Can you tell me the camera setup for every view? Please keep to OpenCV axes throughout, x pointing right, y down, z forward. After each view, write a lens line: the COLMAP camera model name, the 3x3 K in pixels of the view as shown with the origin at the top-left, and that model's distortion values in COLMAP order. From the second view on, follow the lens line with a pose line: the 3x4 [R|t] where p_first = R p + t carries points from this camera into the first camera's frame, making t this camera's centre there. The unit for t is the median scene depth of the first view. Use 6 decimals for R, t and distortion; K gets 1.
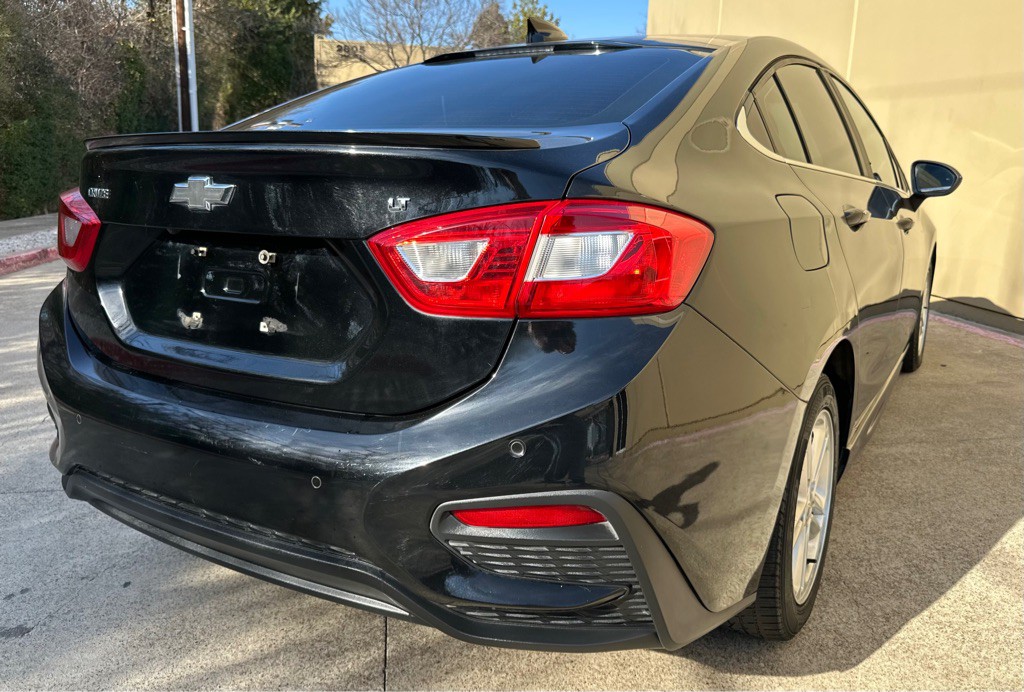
lens RADIAL K [[813.9, 0, 524.2], [0, 813.9, 322.4], [0, 0, 1]] dist [-0.004768, -0.005170]
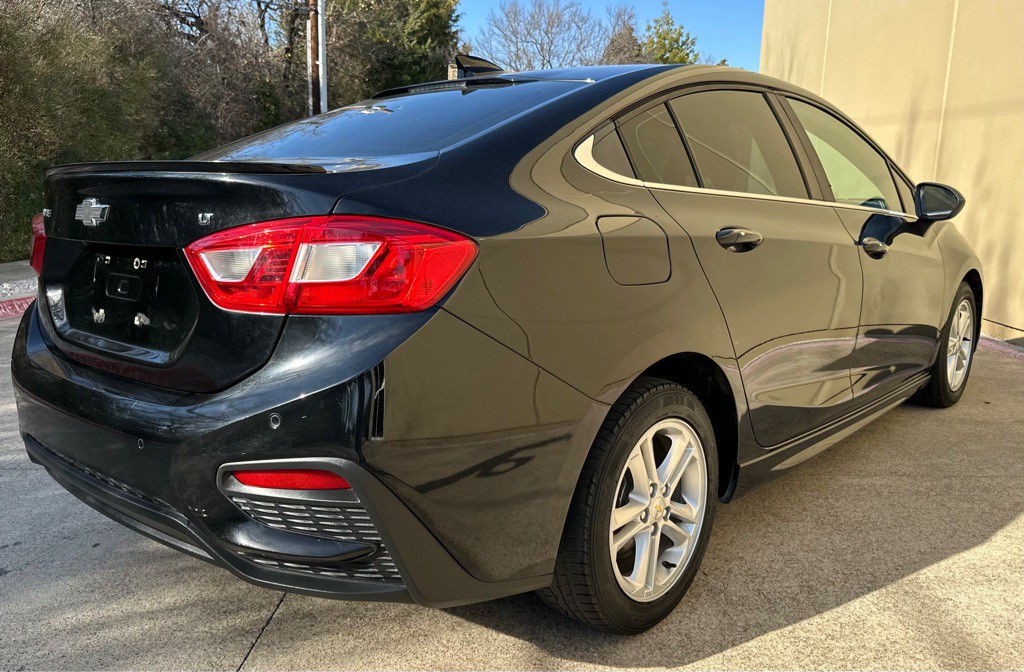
lens RADIAL K [[839.9, 0, 512.0], [0, 839.9, 336.0], [0, 0, 1]] dist [0.024229, -0.047626]
pose [[0.982618, 0.027004, -0.183662, 0.347798], [-0.030996, 0.999341, -0.018903, 0.026095], [0.183031, 0.024267, 0.982808, -0.105589]]
